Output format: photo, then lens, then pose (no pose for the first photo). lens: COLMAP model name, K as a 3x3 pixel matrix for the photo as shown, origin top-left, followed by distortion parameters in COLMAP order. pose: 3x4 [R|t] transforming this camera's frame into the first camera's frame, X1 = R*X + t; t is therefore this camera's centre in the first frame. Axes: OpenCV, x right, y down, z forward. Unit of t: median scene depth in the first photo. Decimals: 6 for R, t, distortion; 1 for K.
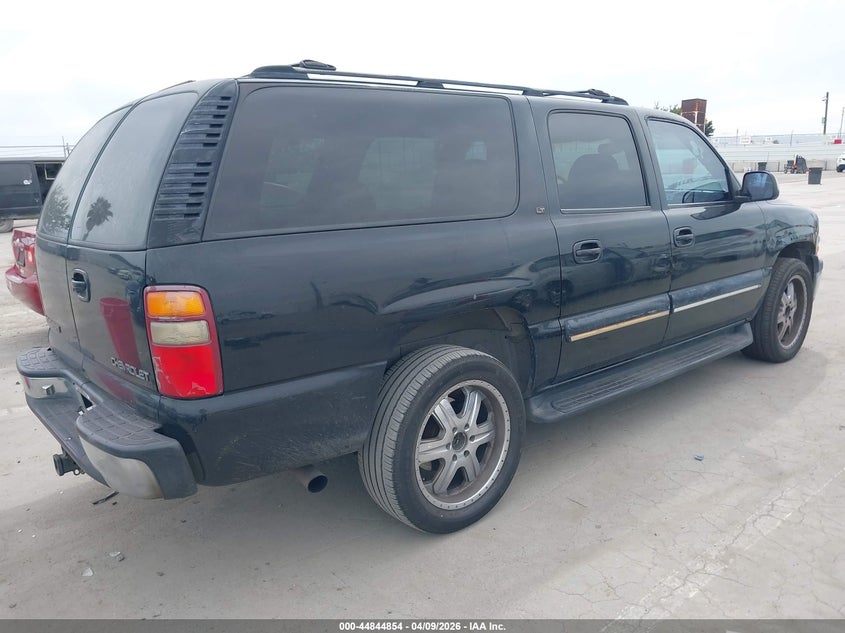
lens RADIAL K [[651.6, 0, 426.1], [0, 651.6, 316.0], [0, 0, 1]] dist [-0.004667, -0.004013]
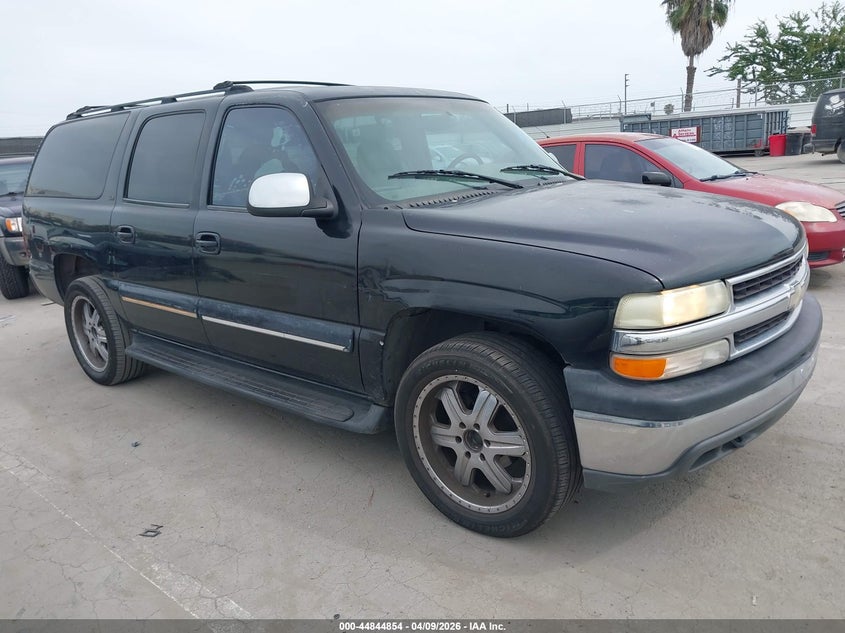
lens RADIAL K [[651.6, 0, 426.1], [0, 651.6, 316.0], [0, 0, 1]] dist [-0.004667, -0.004013]
pose [[0.179924, 0.270882, -0.945648, 1.350853], [-0.160759, 0.956509, 0.243407, -0.297055], [0.970456, 0.108227, 0.215645, 1.120357]]
